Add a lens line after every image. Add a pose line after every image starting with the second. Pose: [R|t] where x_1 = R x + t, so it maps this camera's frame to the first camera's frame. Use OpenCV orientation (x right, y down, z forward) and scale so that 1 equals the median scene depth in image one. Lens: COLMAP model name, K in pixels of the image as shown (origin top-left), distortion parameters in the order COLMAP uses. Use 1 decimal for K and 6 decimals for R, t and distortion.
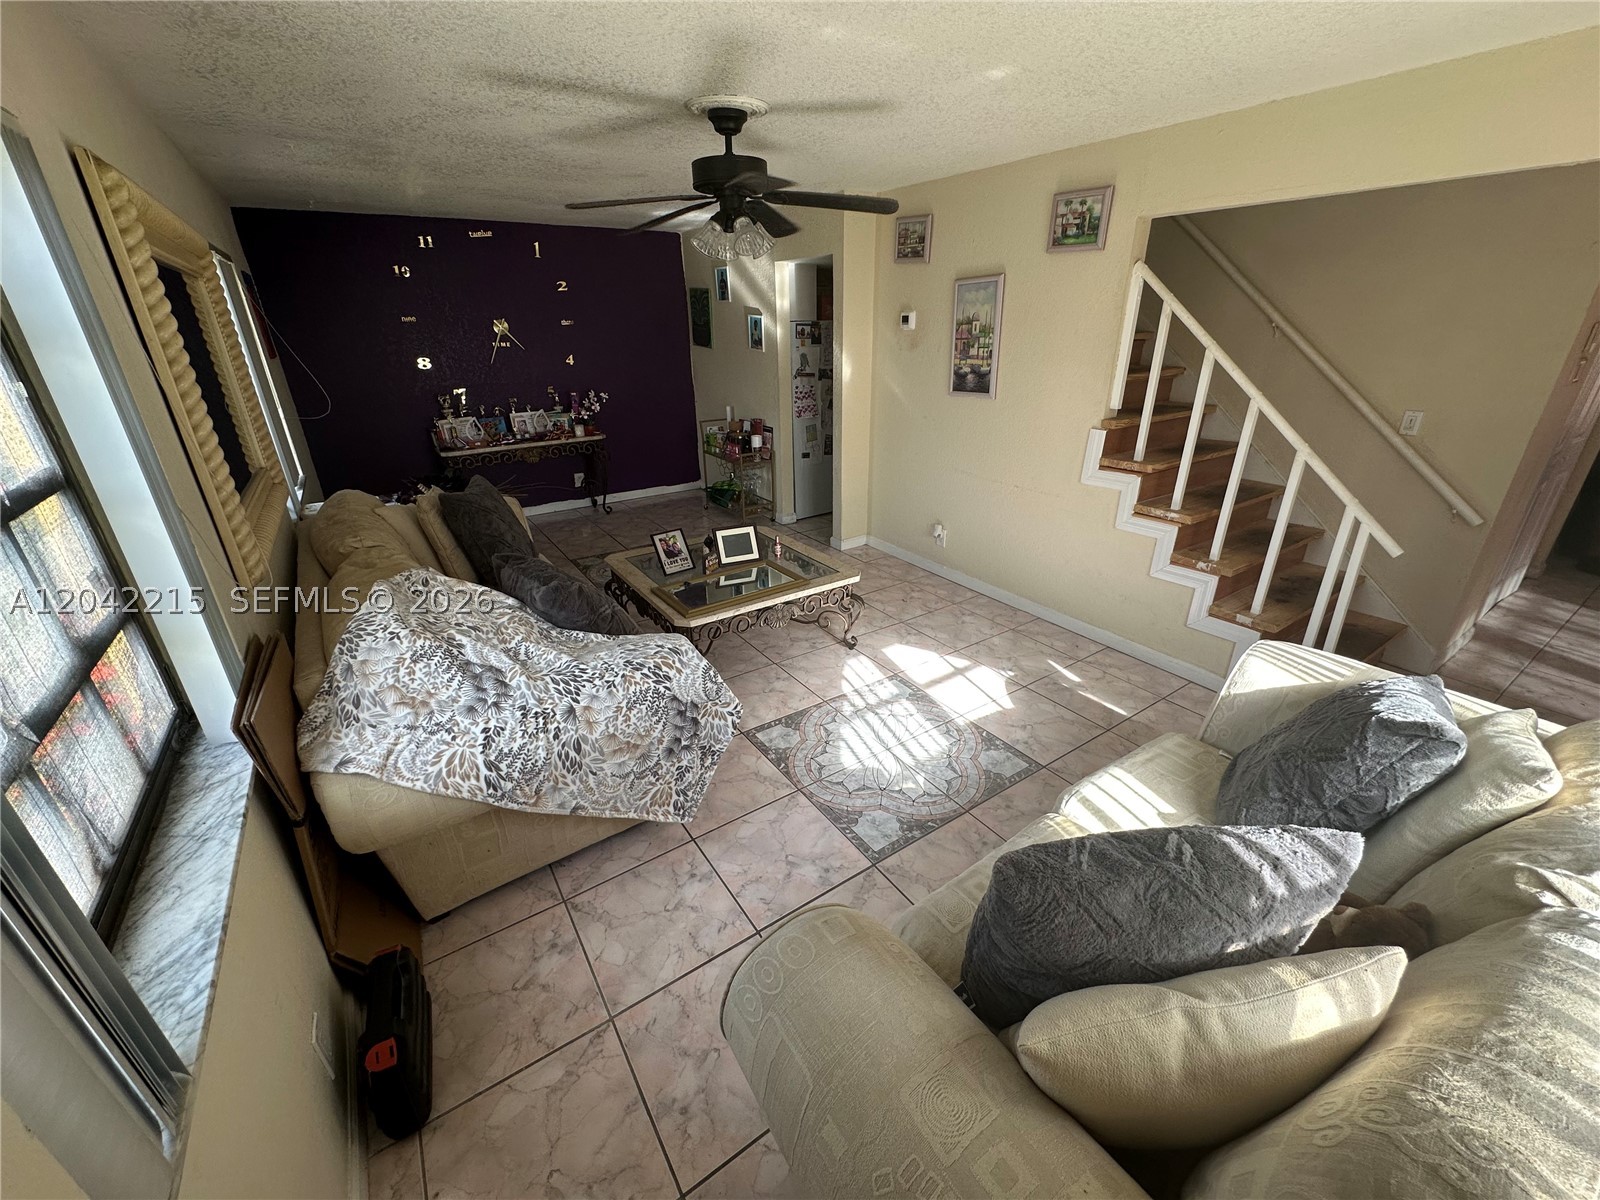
lens RADIAL K [[643.5, 0, 800.0], [0, 643.5, 600.0], [0, 0, 1]] dist [-0.000860, -0.000032]
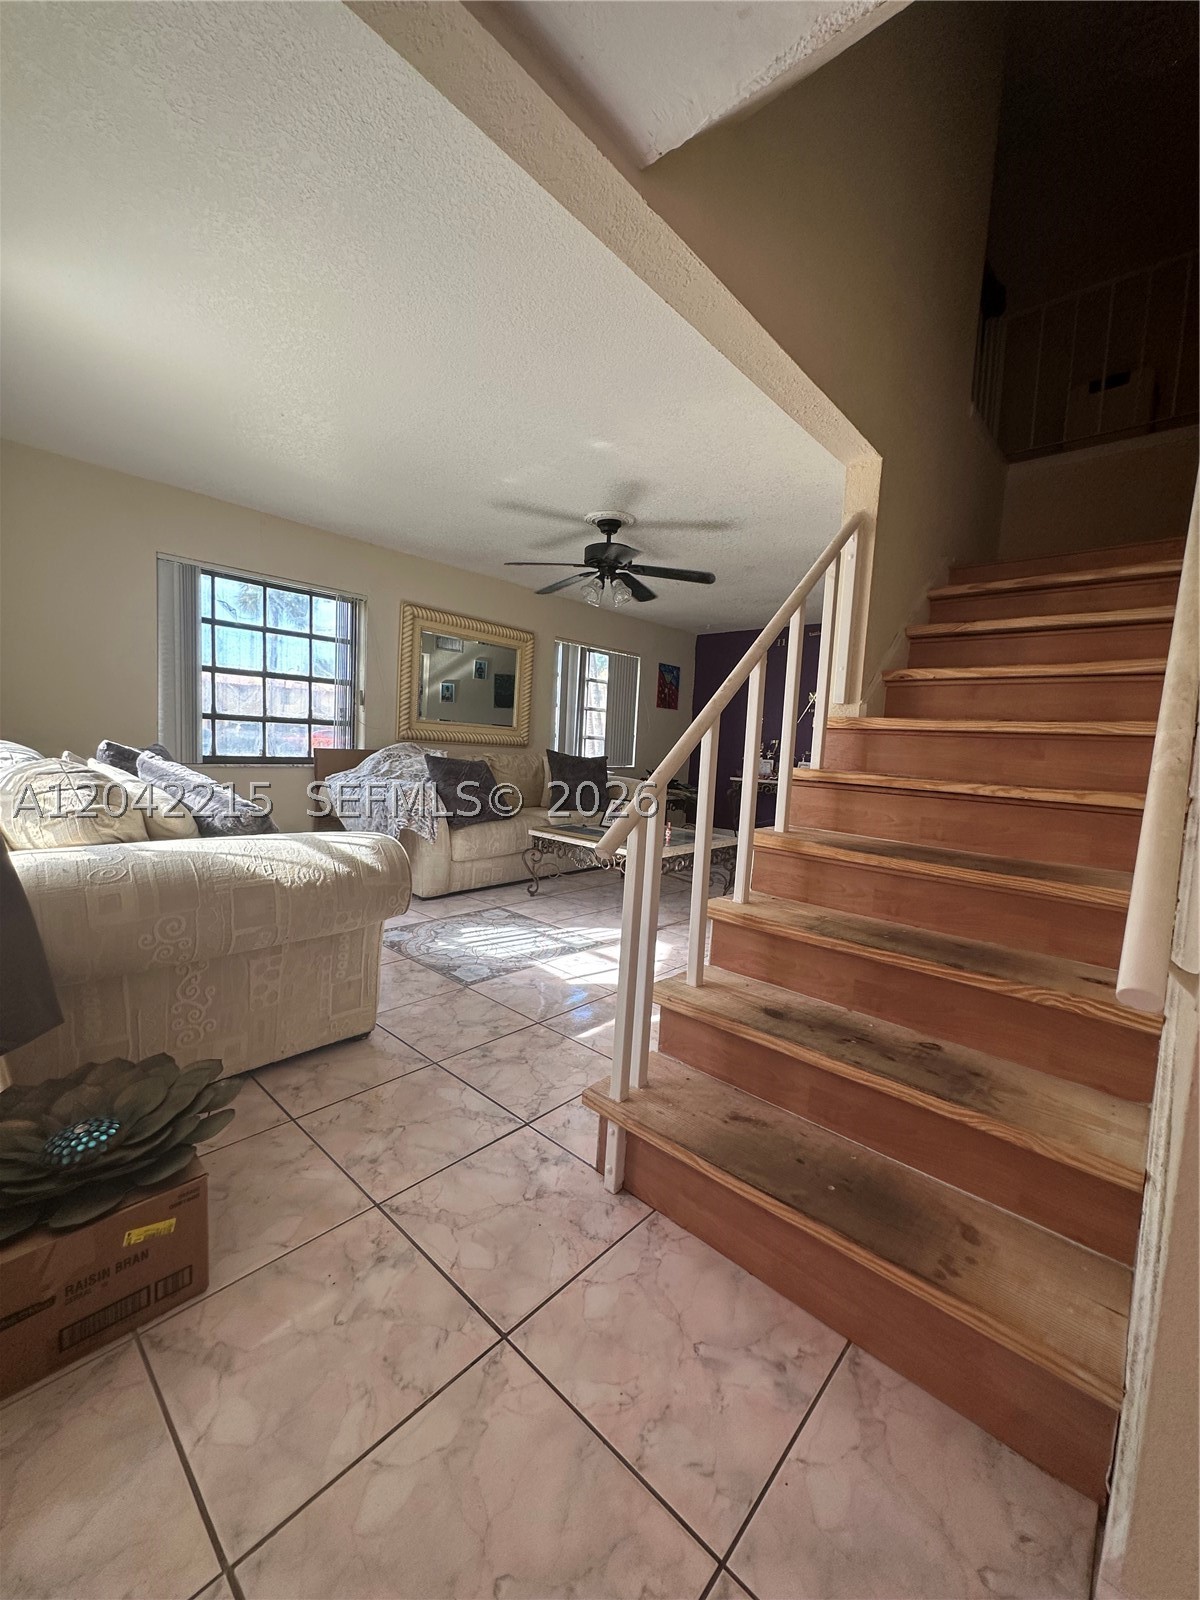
lens RADIAL K [[643.5, 0, 600.0], [0, 643.5, 800.0], [0, 0, 1]] dist [-0.000860, -0.000032]
pose [[0.243538, 0.120132, -0.962423, 1.336919], [-0.443297, 0.896375, -0.000287, -0.101965], [0.862657, 0.426709, 0.271555, 0.742134]]
